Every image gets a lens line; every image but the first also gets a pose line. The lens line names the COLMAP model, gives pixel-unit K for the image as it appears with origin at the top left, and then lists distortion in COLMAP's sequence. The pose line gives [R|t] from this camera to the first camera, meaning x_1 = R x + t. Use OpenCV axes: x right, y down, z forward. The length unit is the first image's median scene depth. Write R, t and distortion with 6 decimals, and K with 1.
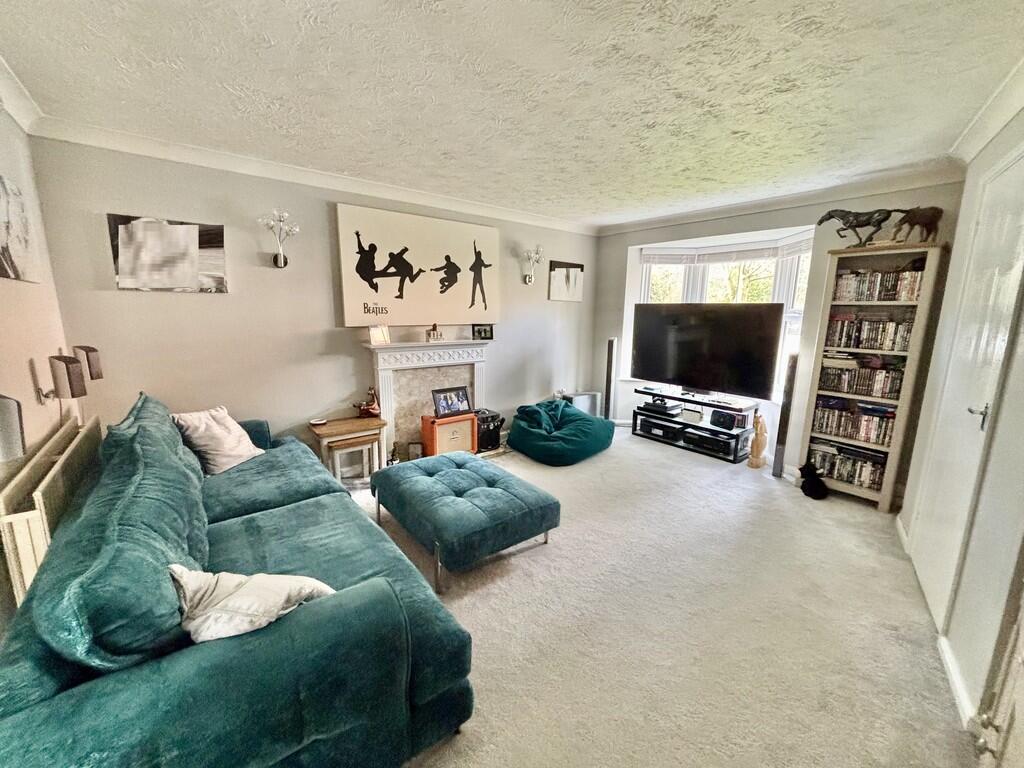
lens RADIAL K [[412.1, 0, 512.0], [0, 412.1, 384.0], [0, 0, 1]] dist [0.001288, -0.000059]
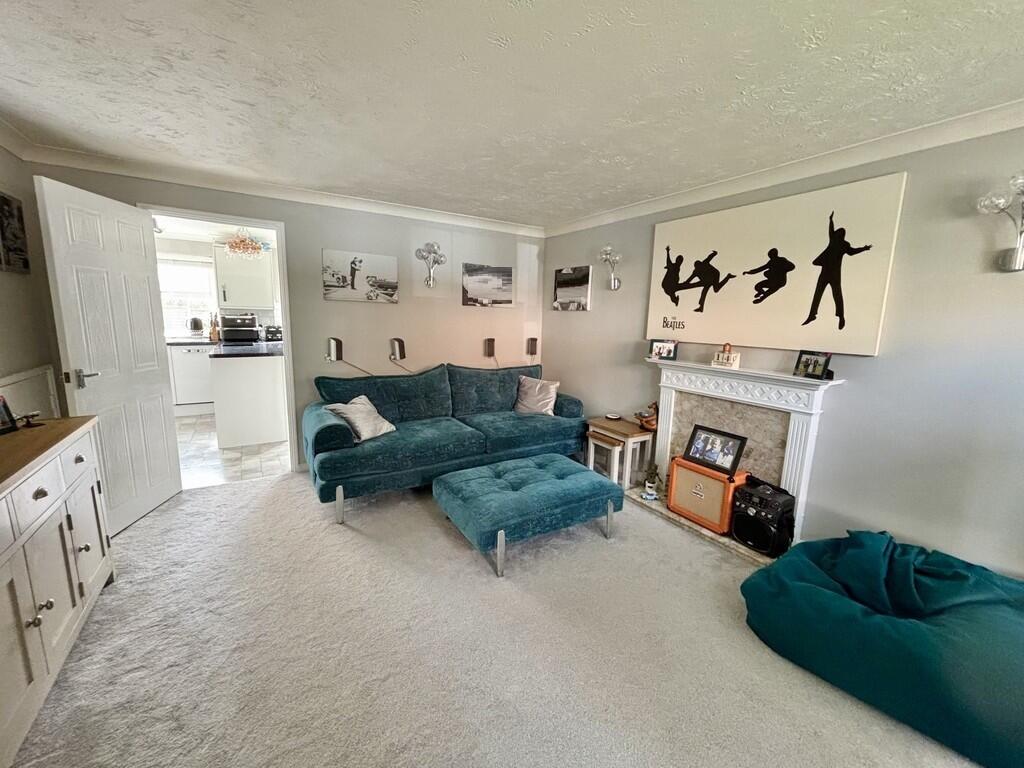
lens RADIAL K [[412.1, 0, 512.0], [0, 412.1, 384.0], [0, 0, 1]] dist [0.001288, -0.000059]
pose [[-0.117924, 0.140968, -0.982966, 0.618761], [-0.215330, 0.962690, 0.163892, -0.113473], [0.969395, 0.230989, -0.083170, 0.693694]]
